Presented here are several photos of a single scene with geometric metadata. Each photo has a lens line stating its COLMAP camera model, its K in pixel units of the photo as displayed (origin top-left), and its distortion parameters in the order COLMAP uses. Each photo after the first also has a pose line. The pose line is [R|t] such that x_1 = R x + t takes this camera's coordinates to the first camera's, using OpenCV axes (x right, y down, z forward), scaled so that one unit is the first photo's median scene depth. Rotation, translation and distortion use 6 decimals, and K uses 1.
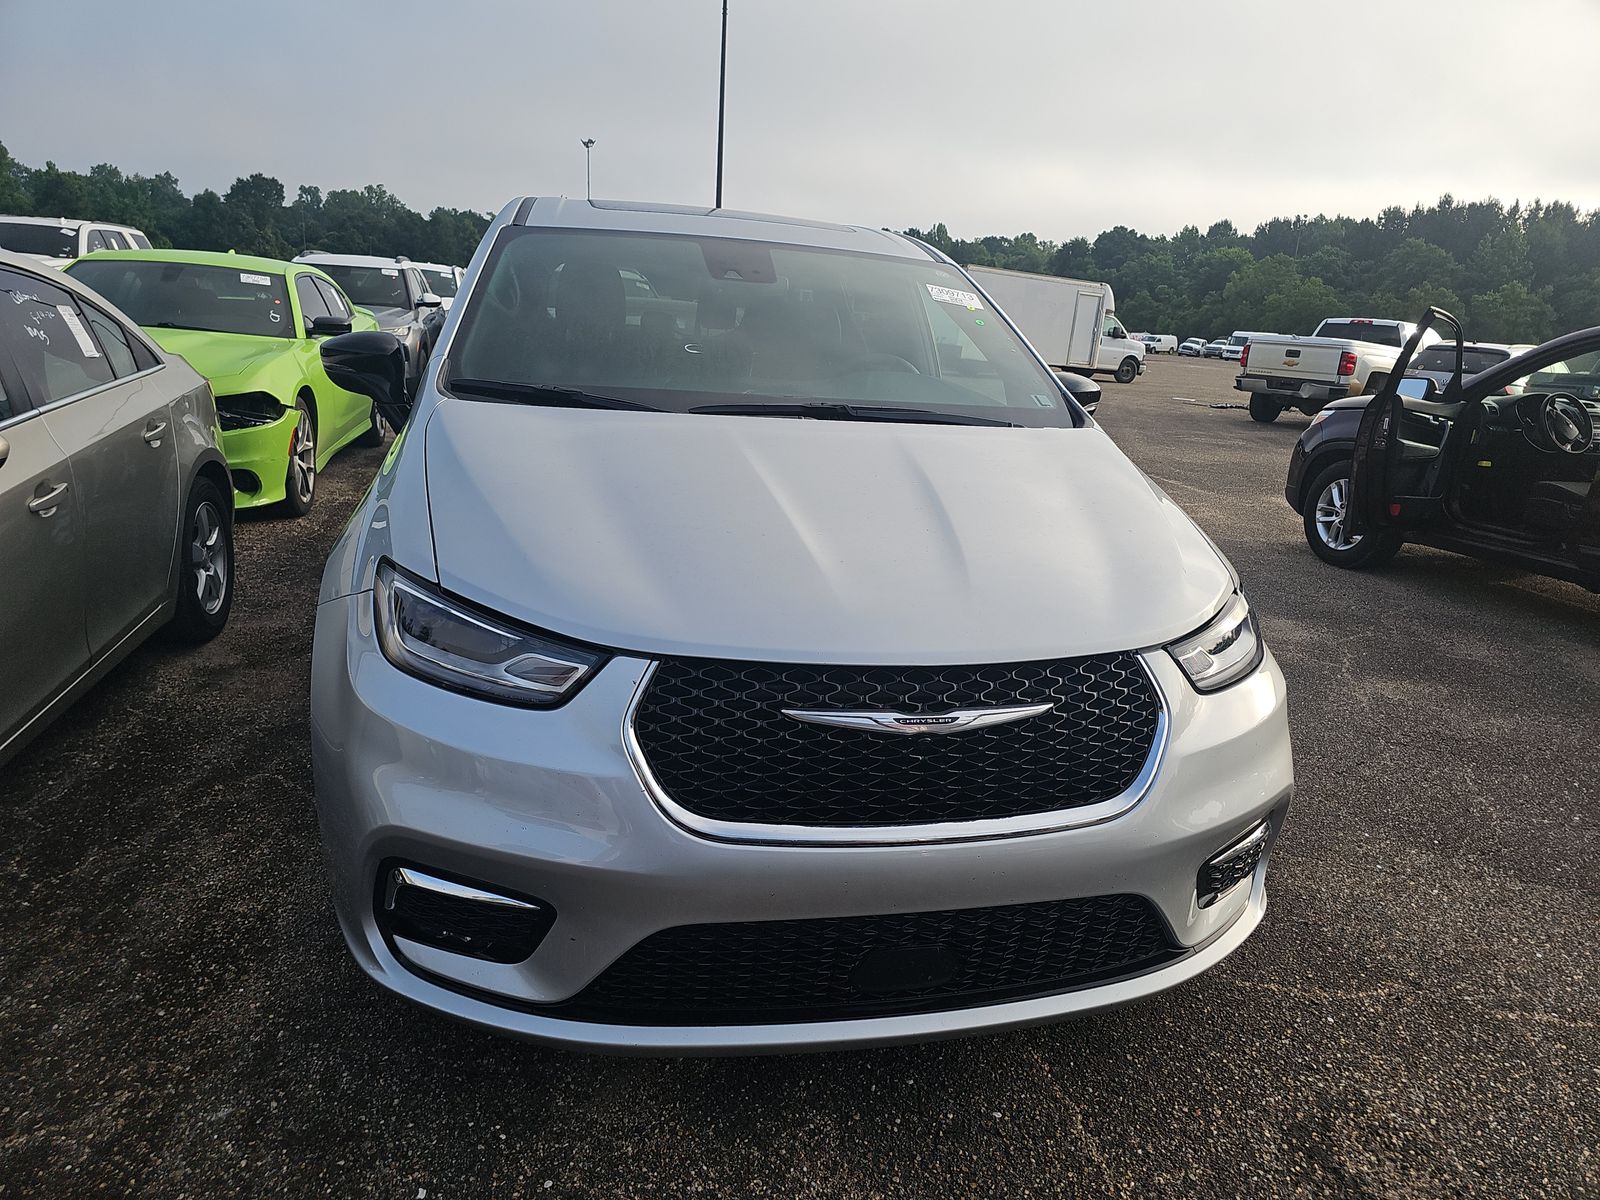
lens RADIAL K [[1088.8, 0, 803.2], [0, 1088.8, 609.2], [0, 0, 1]] dist [0.060899, -0.062394]
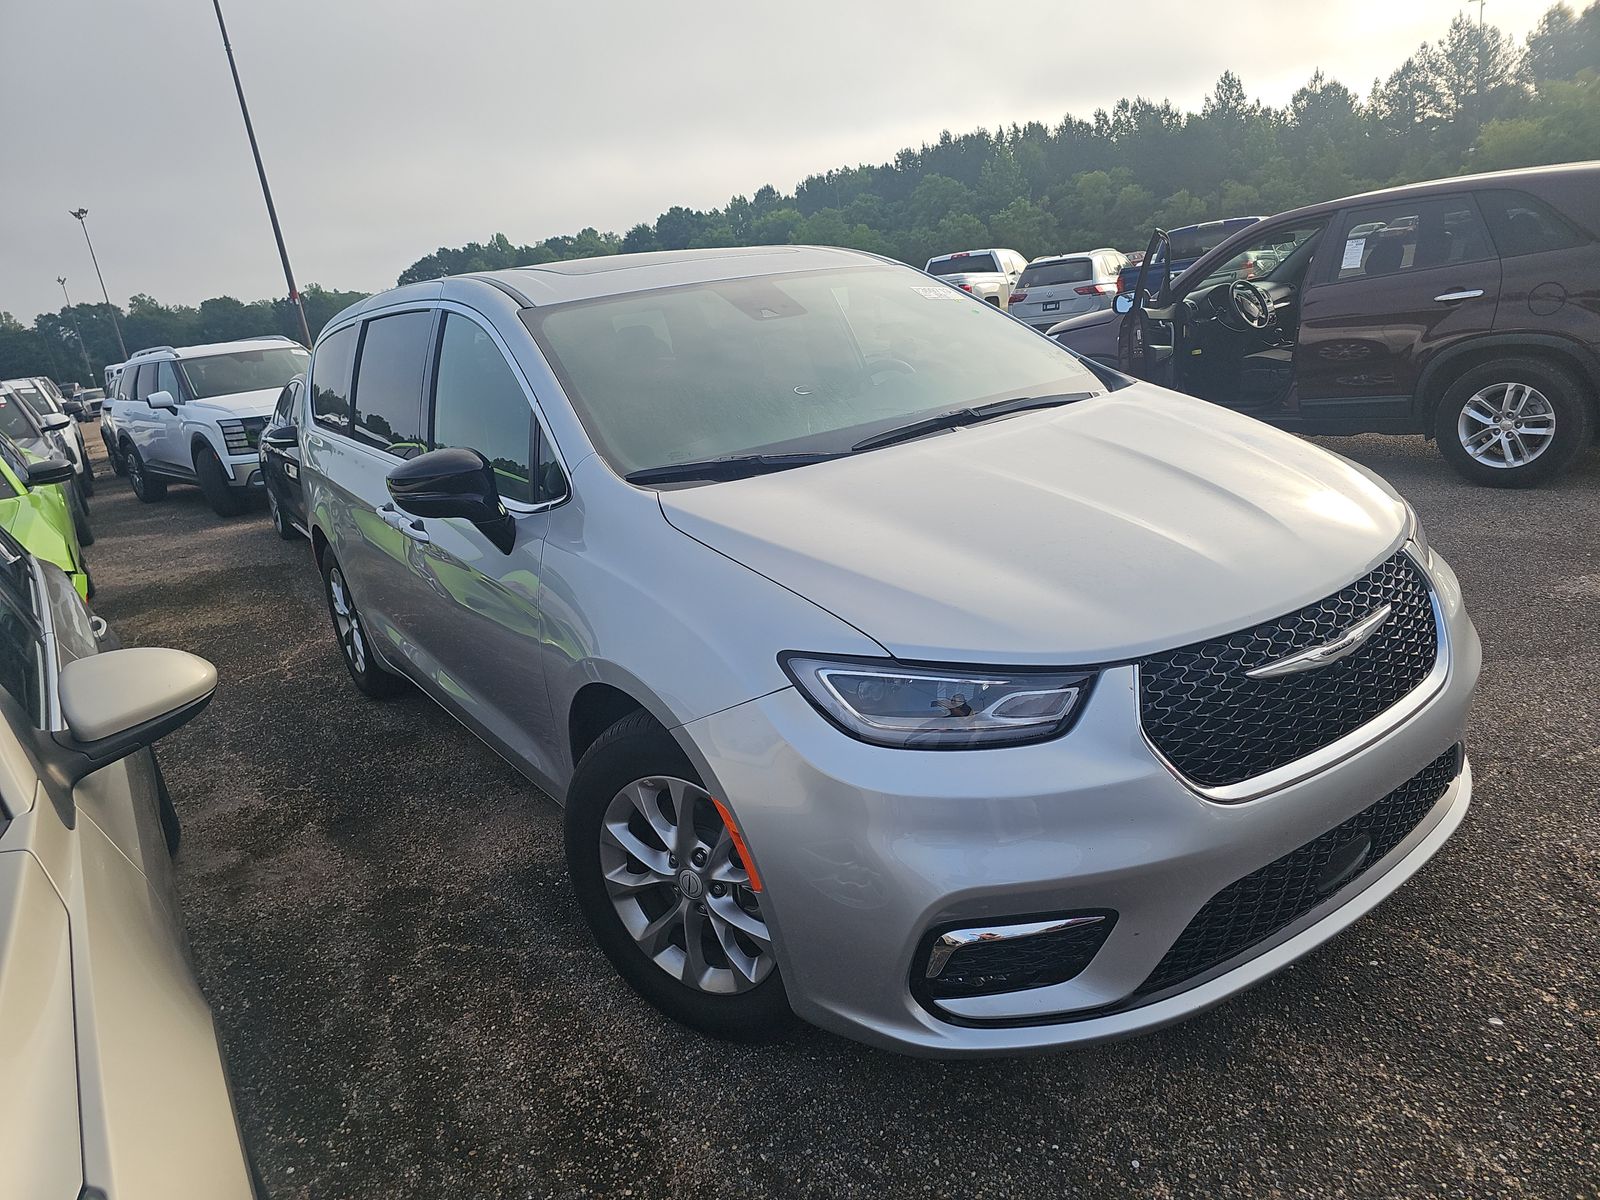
lens RADIAL K [[1092.4, 0, 800.6], [0, 1092.4, 616.5], [0, 0, 1]] dist [0.022098, -0.003824]
pose [[0.916764, -0.276350, 0.288398, -0.407363], [0.273605, 0.960508, 0.050643, -0.079033], [-0.291004, 0.032479, 0.956170, 0.032068]]
